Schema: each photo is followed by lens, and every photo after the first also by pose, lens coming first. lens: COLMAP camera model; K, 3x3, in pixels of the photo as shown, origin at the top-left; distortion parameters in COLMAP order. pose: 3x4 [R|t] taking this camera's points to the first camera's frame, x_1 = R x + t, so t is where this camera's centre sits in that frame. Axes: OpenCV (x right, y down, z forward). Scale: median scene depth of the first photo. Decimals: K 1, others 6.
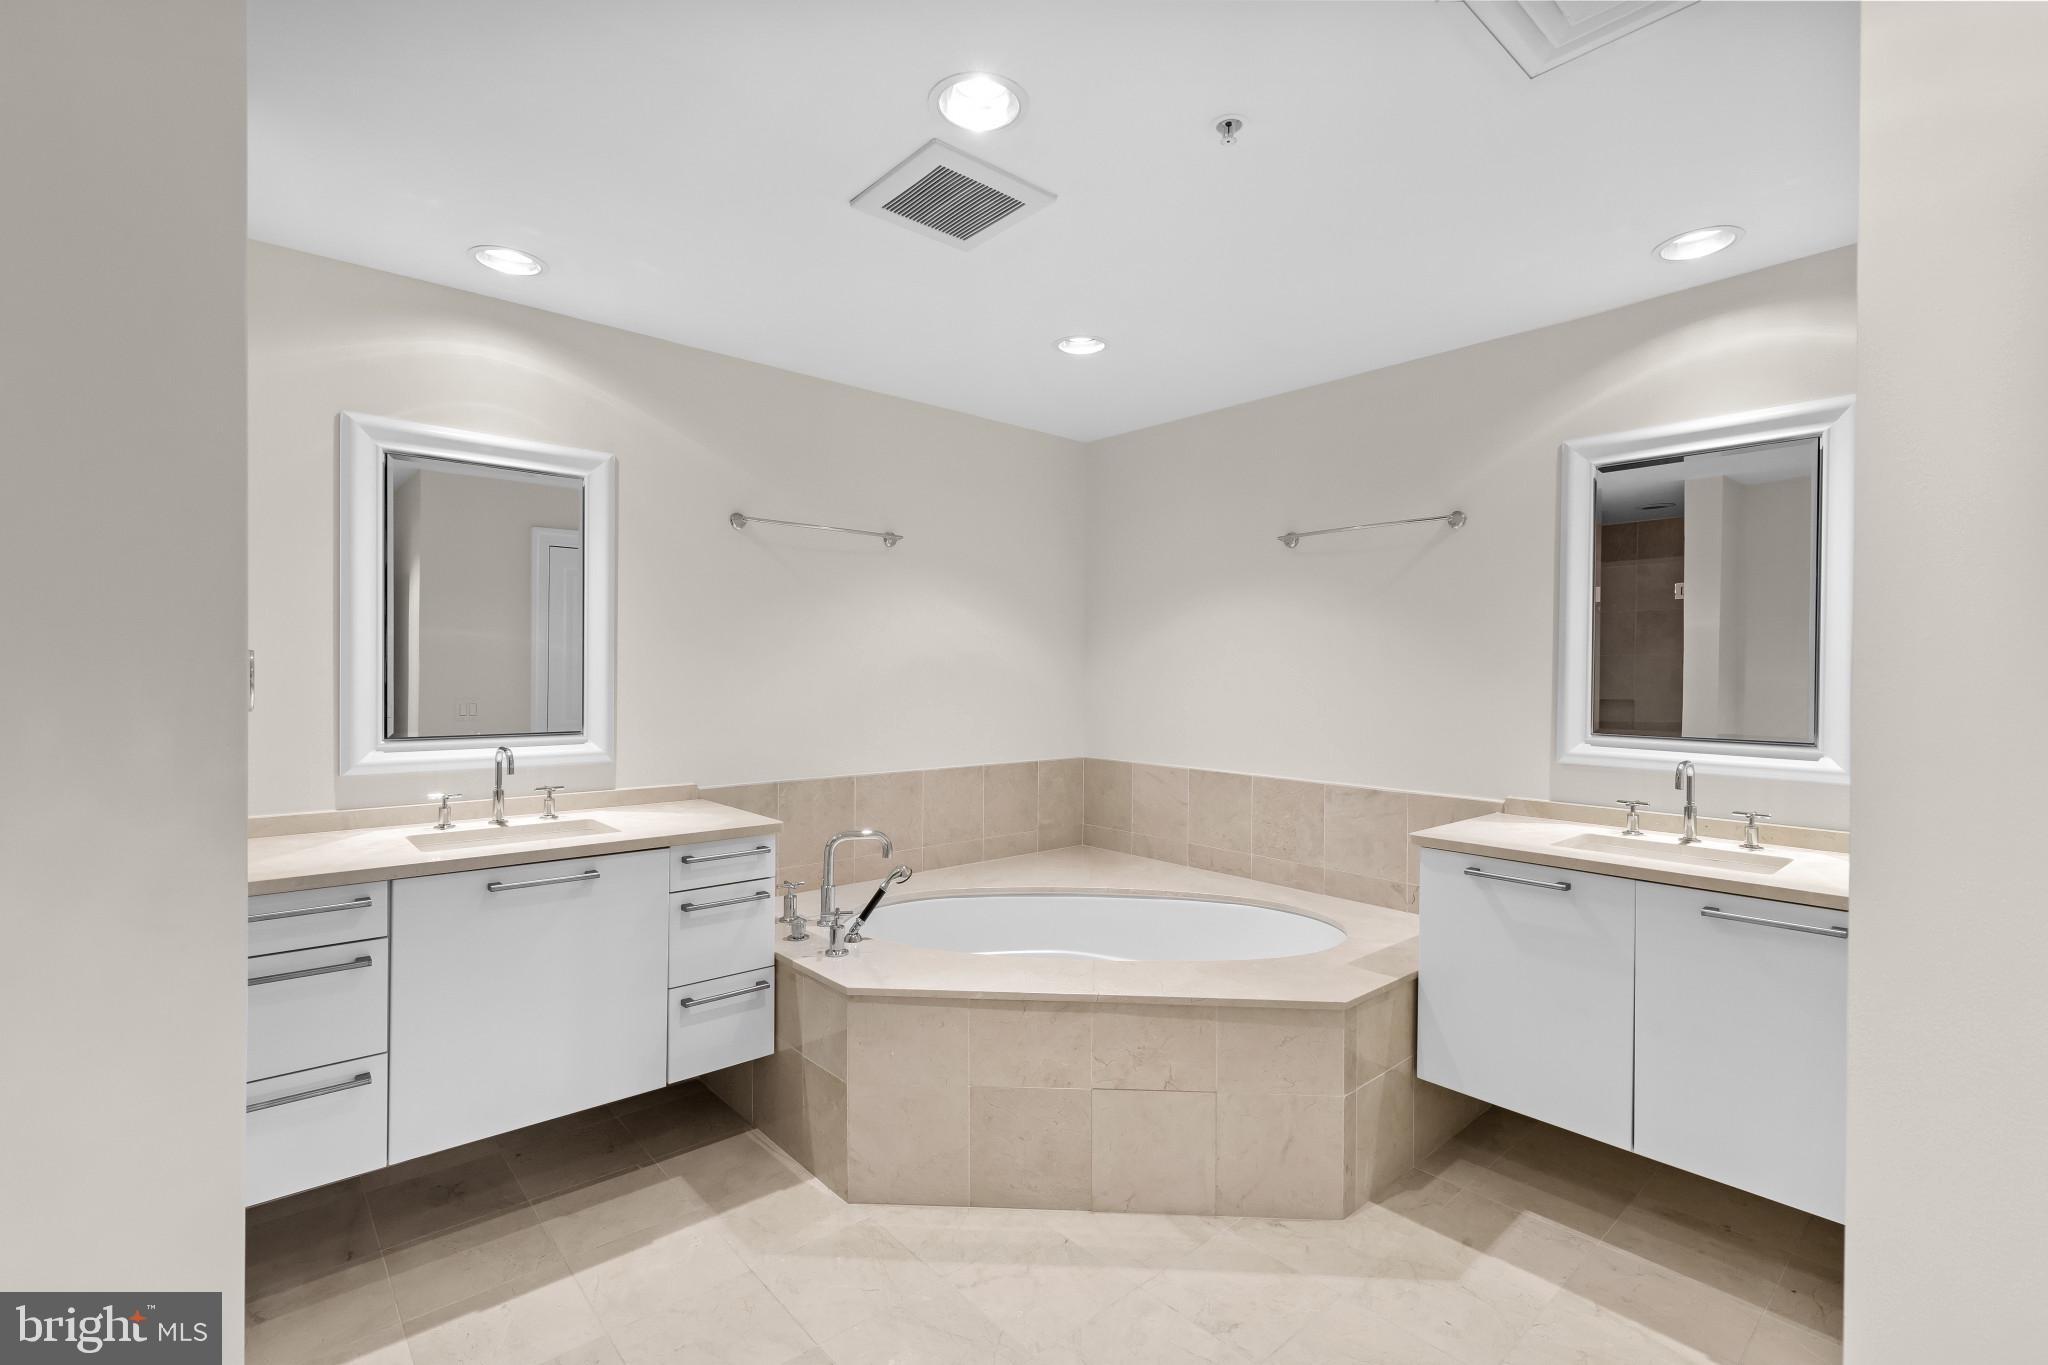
lens RADIAL K [[925.3, 0, 1026.3], [0, 925.3, 660.0], [0, 0, 1]] dist [0.002853, -0.000106]
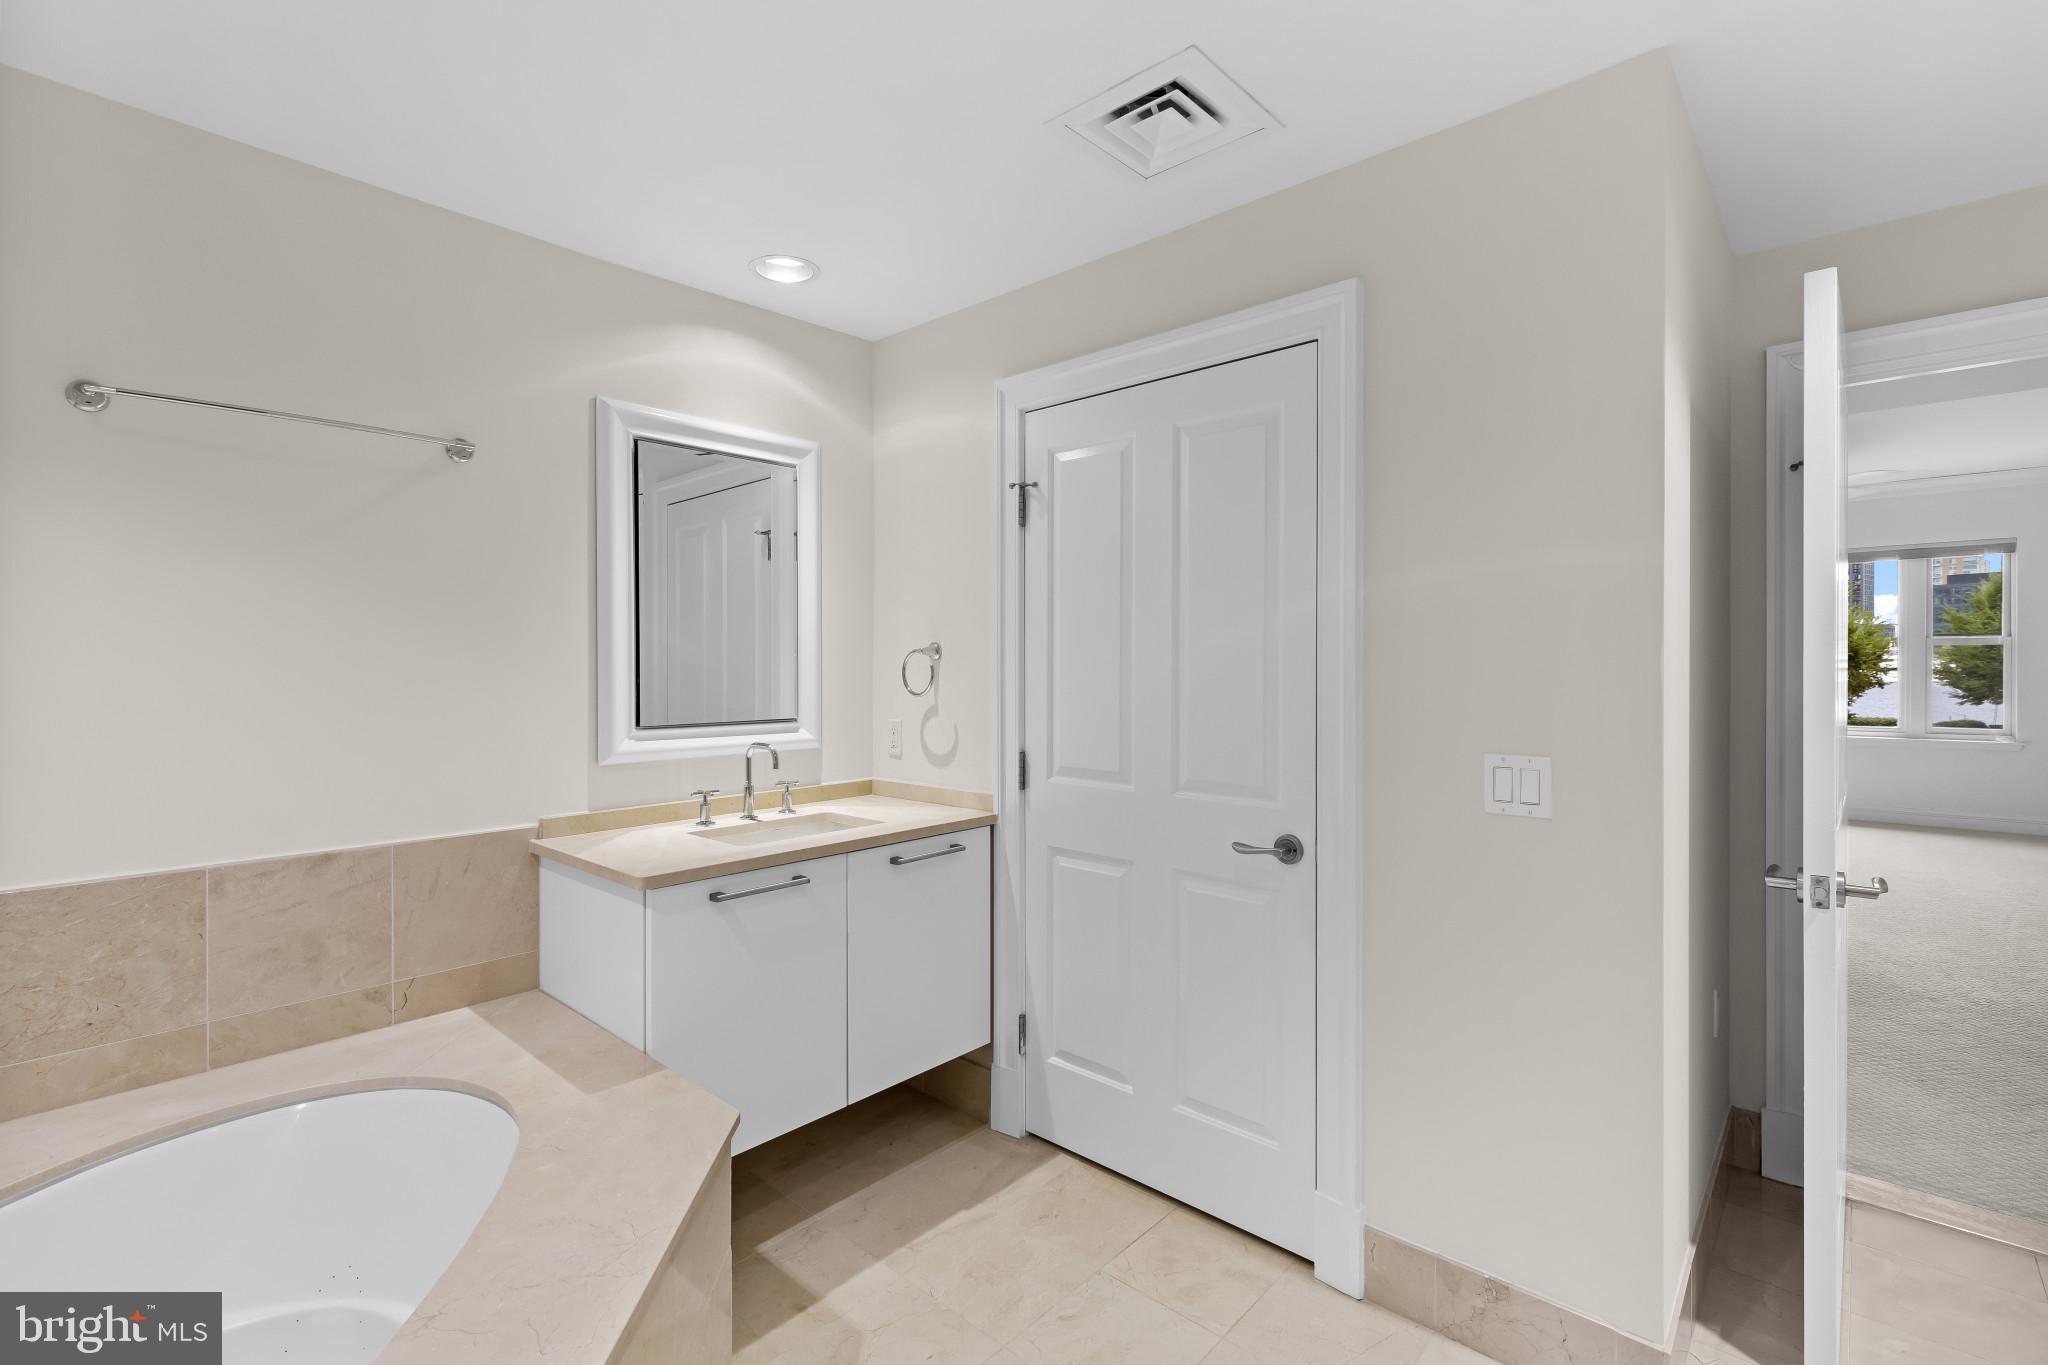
lens RADIAL K [[925.3, 0, 1026.3], [0, 925.3, 660.0], [0, 0, 1]] dist [0.002853, -0.000106]
pose [[-0.114472, -0.002454, 0.993423, -0.335150], [-0.007838, 0.999968, 0.001567, 0.007402], [-0.993396, -0.007607, -0.114487, 0.706162]]
